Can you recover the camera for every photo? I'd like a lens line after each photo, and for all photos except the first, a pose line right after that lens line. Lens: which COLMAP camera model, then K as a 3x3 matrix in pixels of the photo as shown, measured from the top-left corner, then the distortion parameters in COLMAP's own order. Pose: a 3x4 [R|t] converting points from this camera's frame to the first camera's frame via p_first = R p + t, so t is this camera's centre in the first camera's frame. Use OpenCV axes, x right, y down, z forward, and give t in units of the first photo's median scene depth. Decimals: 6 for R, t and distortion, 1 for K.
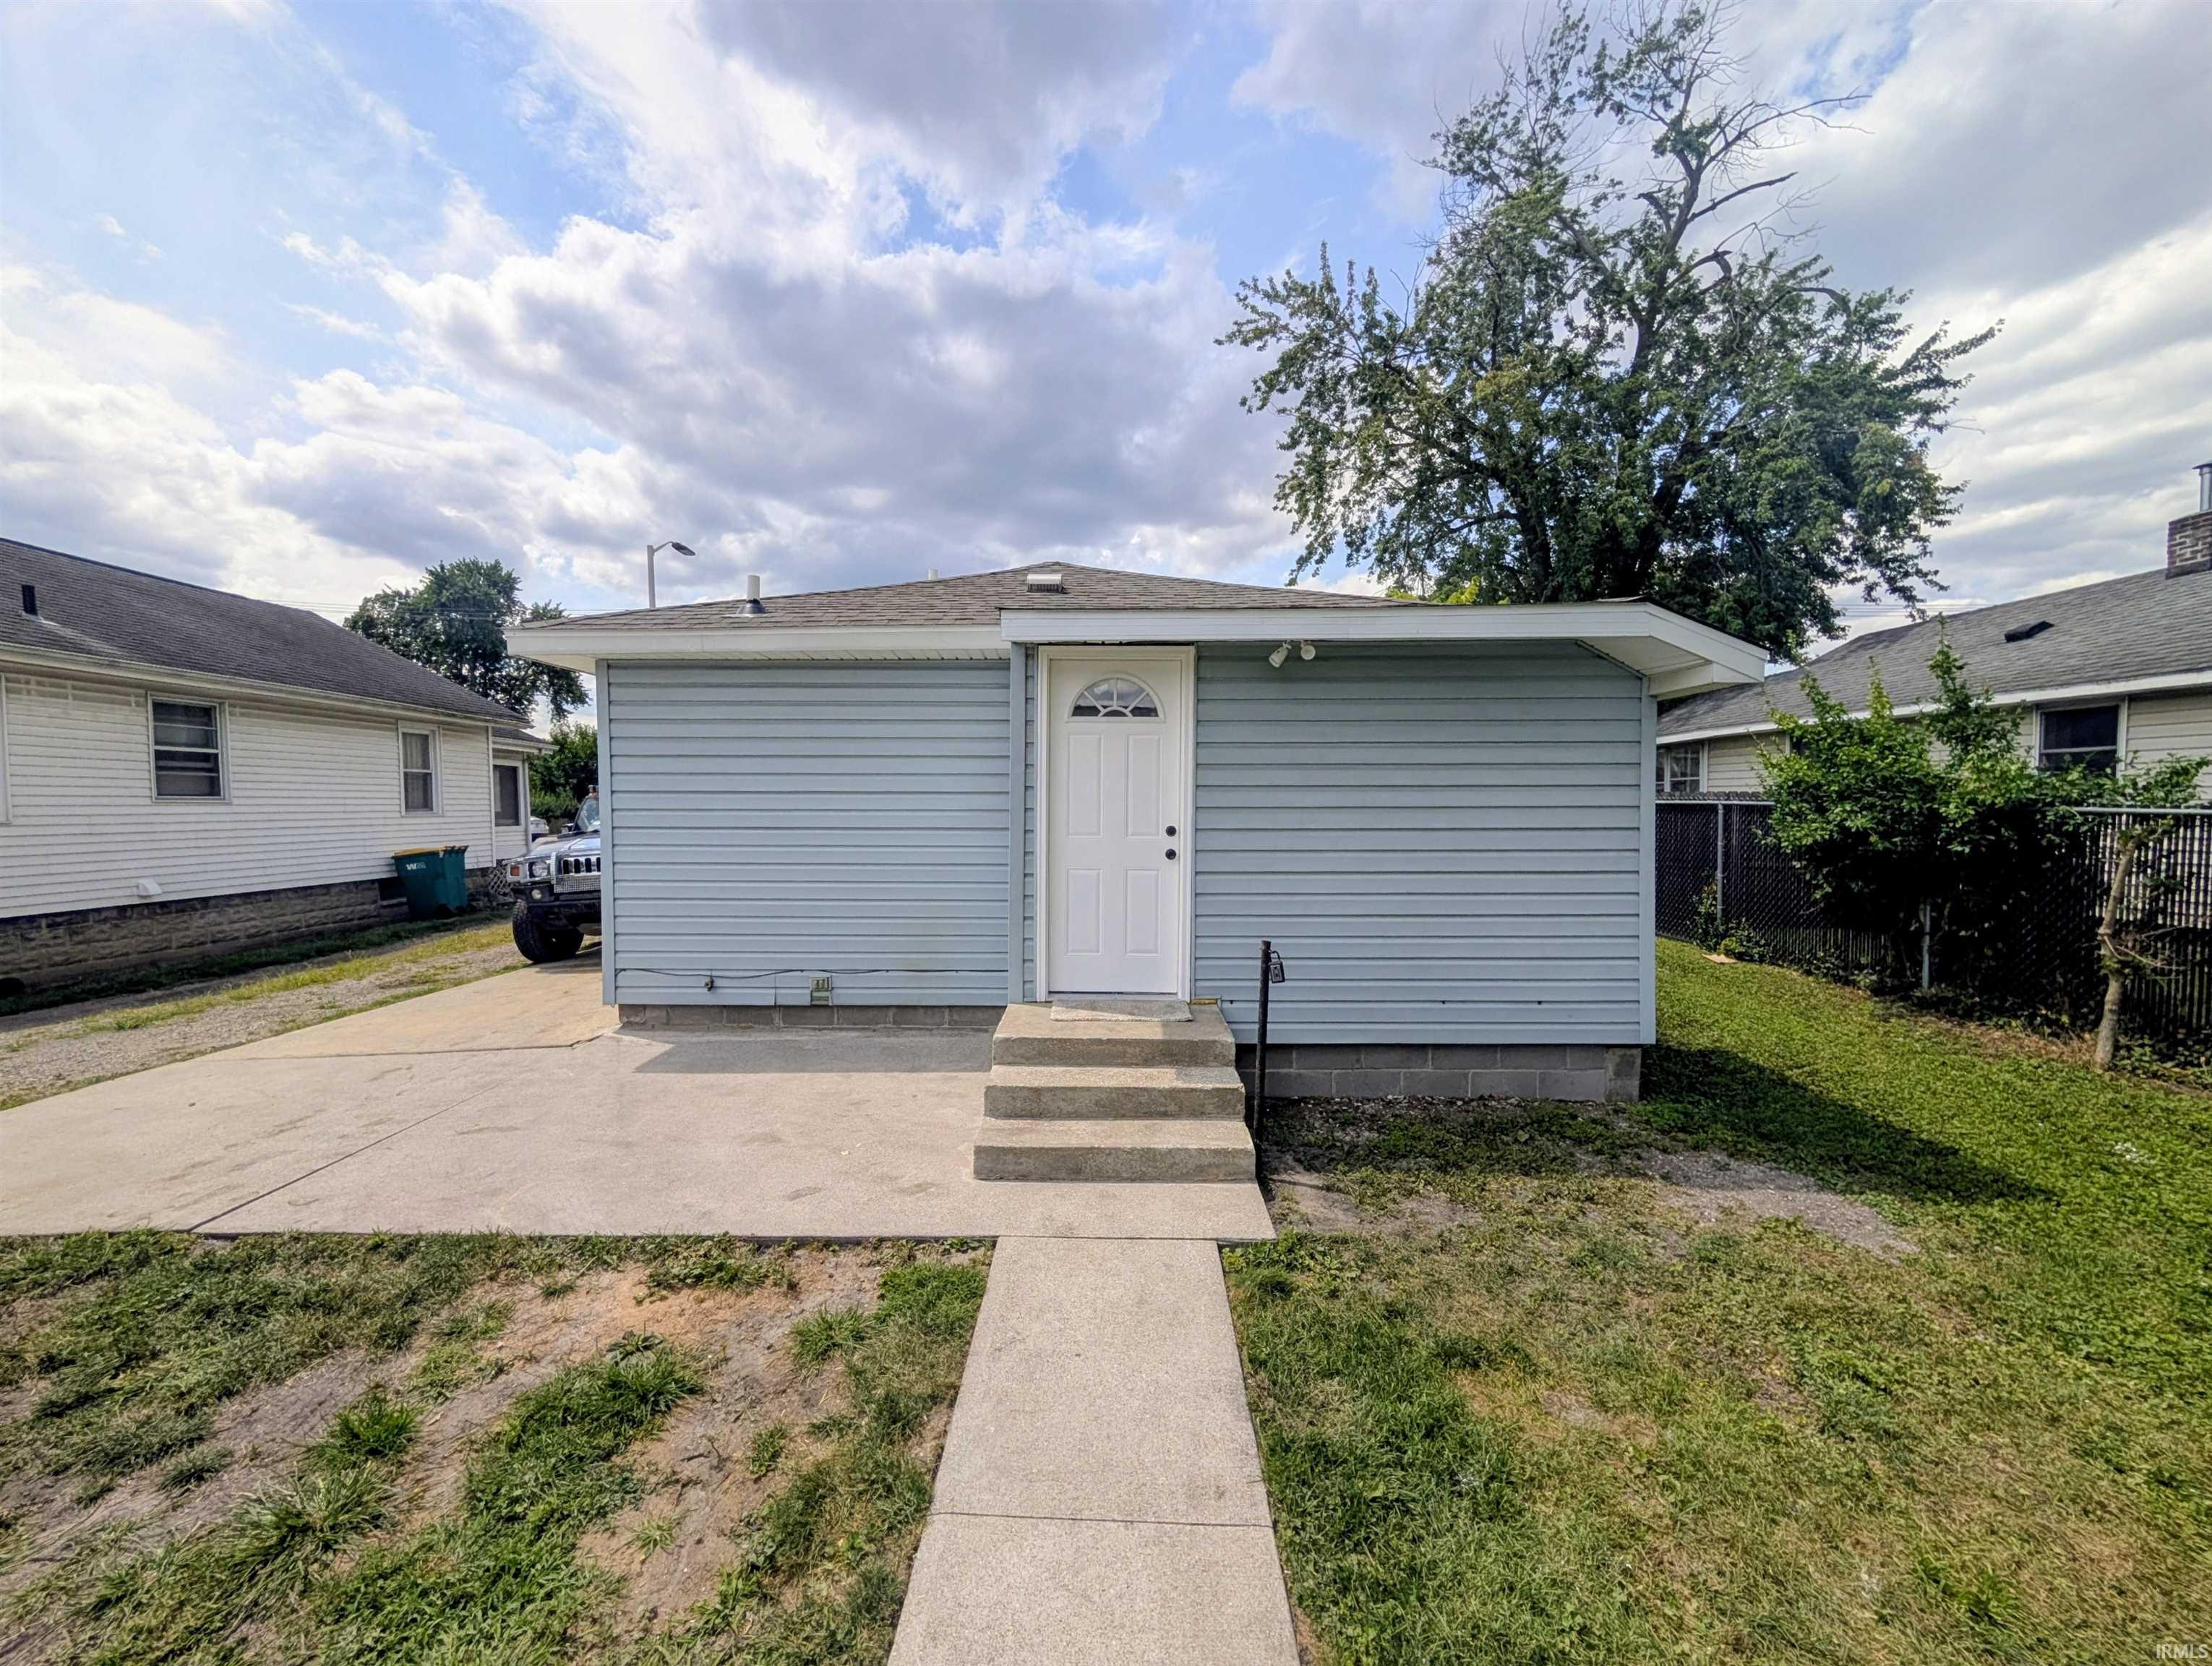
lens RADIAL K [[836.9, 0, 1099.2], [0, 836.9, 832.9], [0, 0, 1]] dist [0.000841, 0.000067]
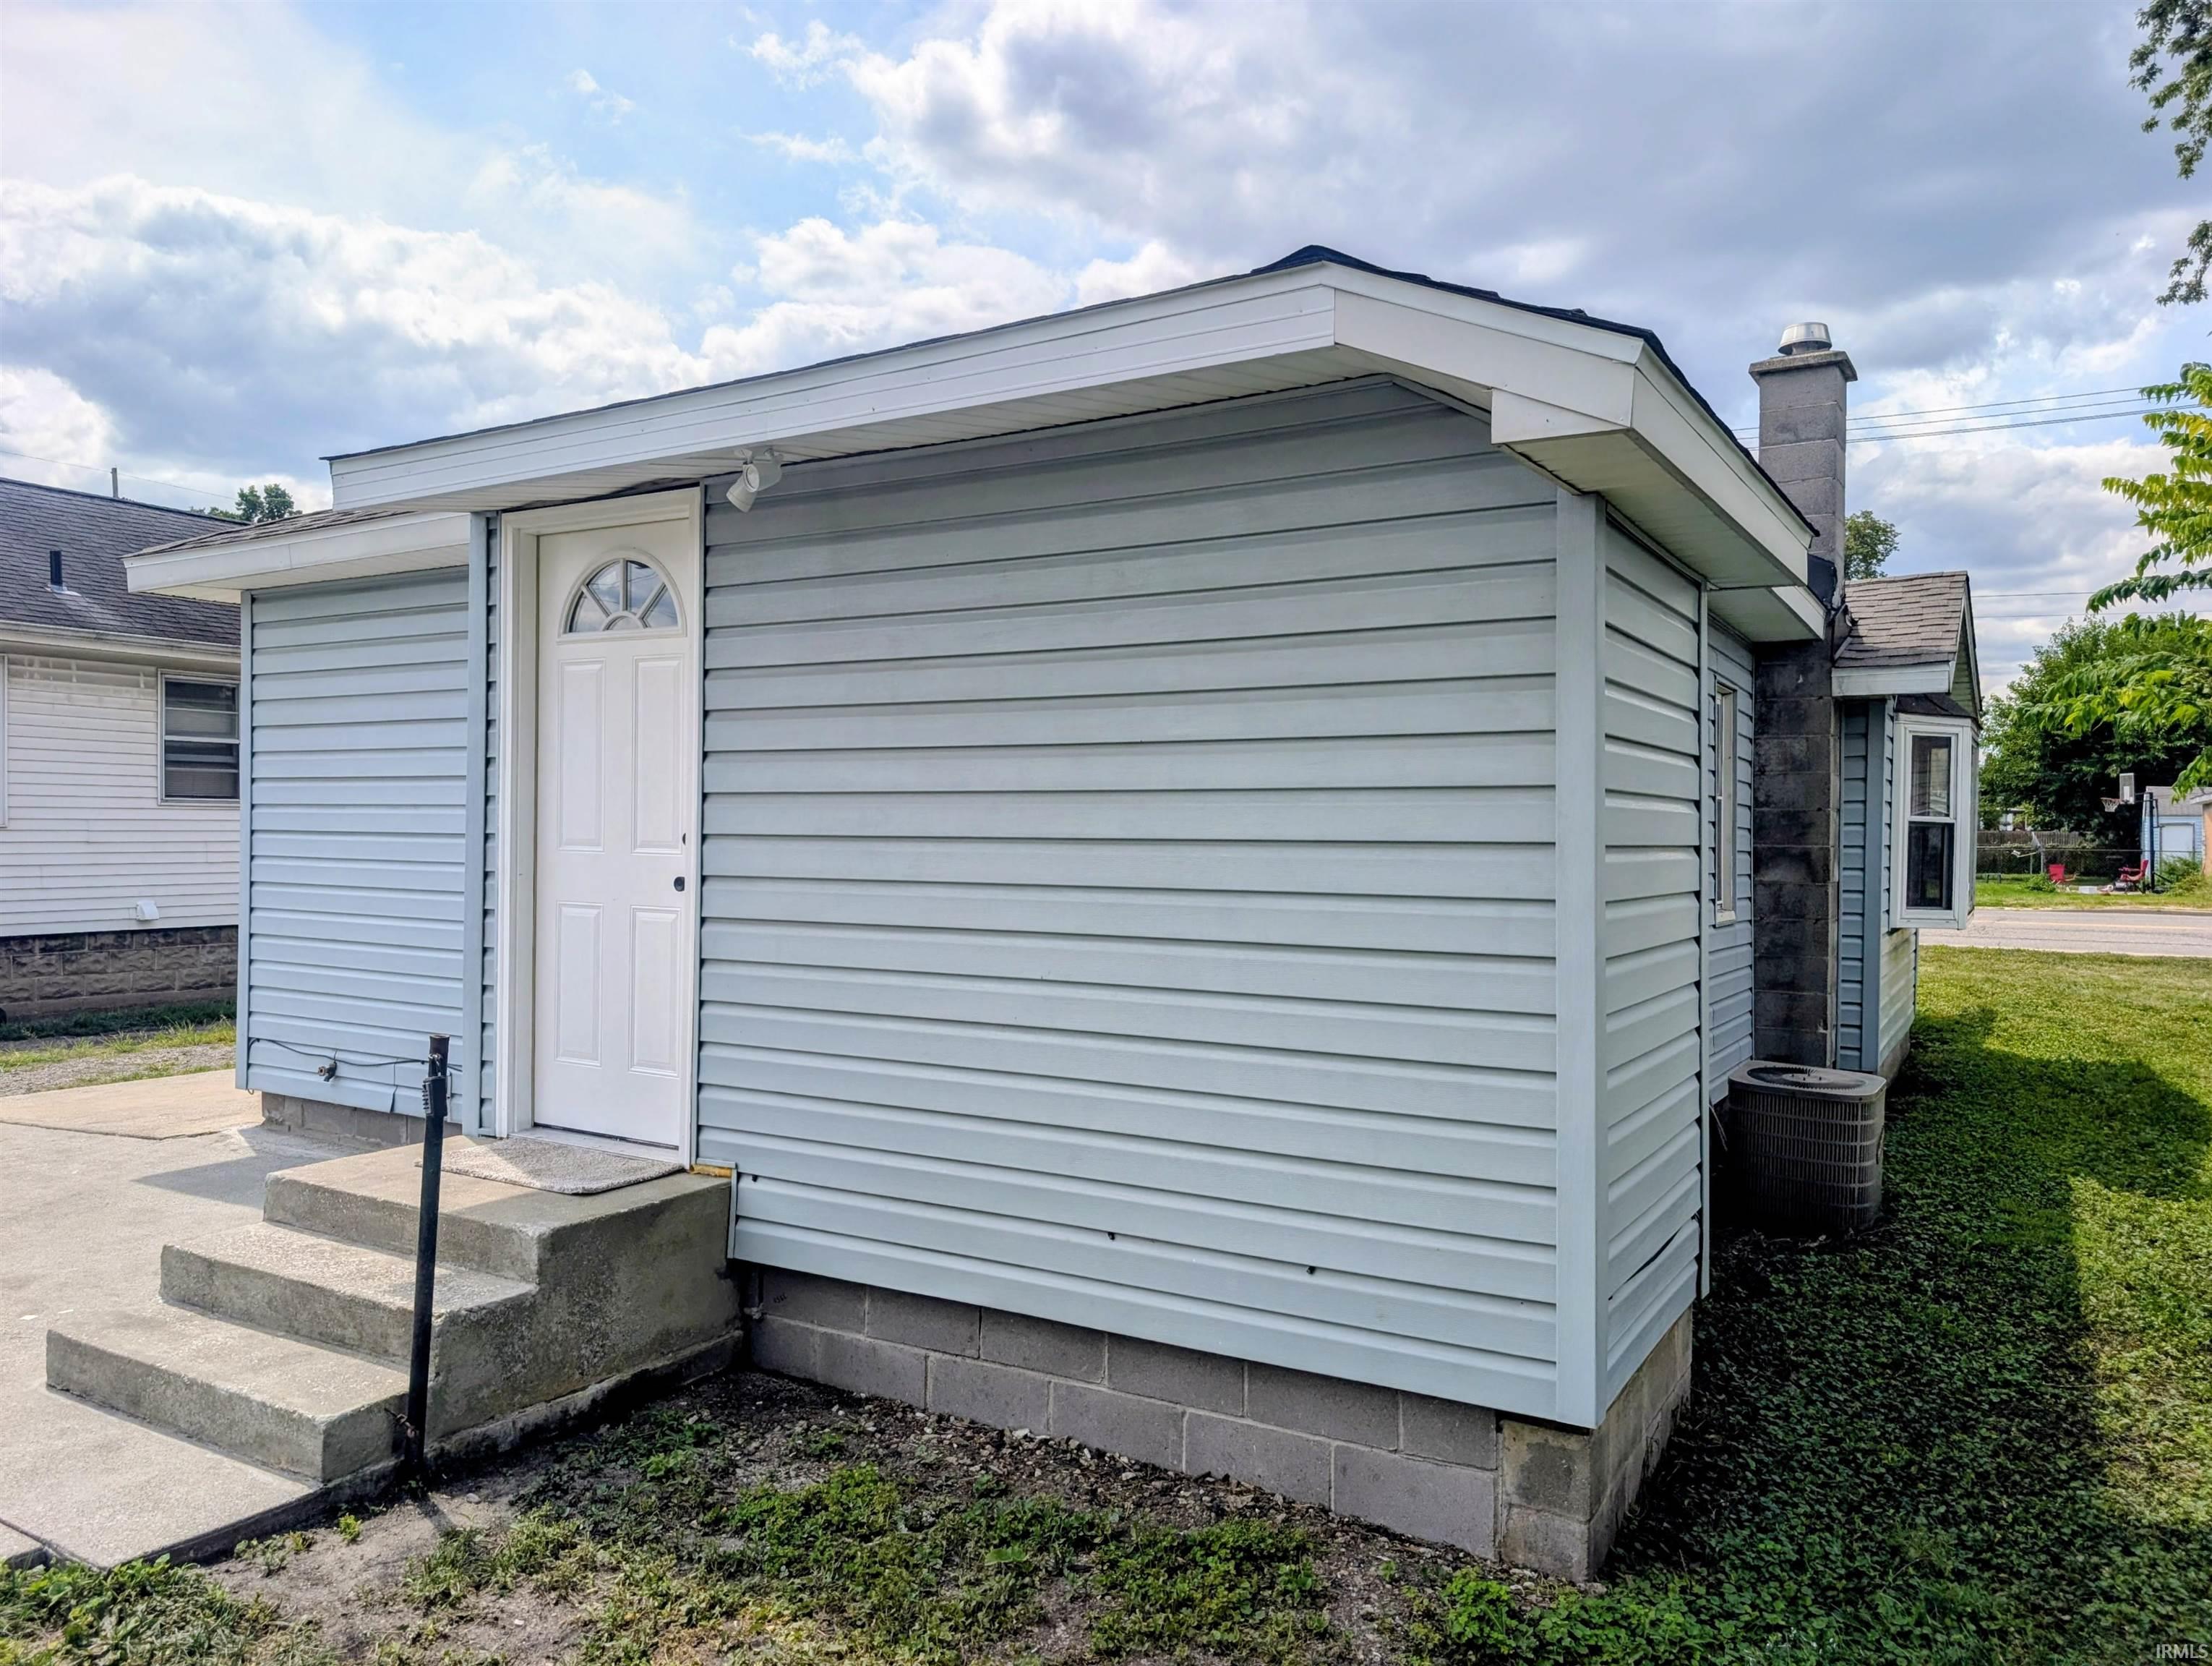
lens RADIAL K [[1583.6, 0, 1106.0], [0, 1583.6, 832.7], [0, 0, 1]] dist [0.010186, -0.000600]
pose [[0.859860, 0.008989, -0.510450, 0.461922], [-0.026711, 0.999268, -0.027398, 0.007796], [0.509830, 0.037193, 0.859471, 0.154551]]
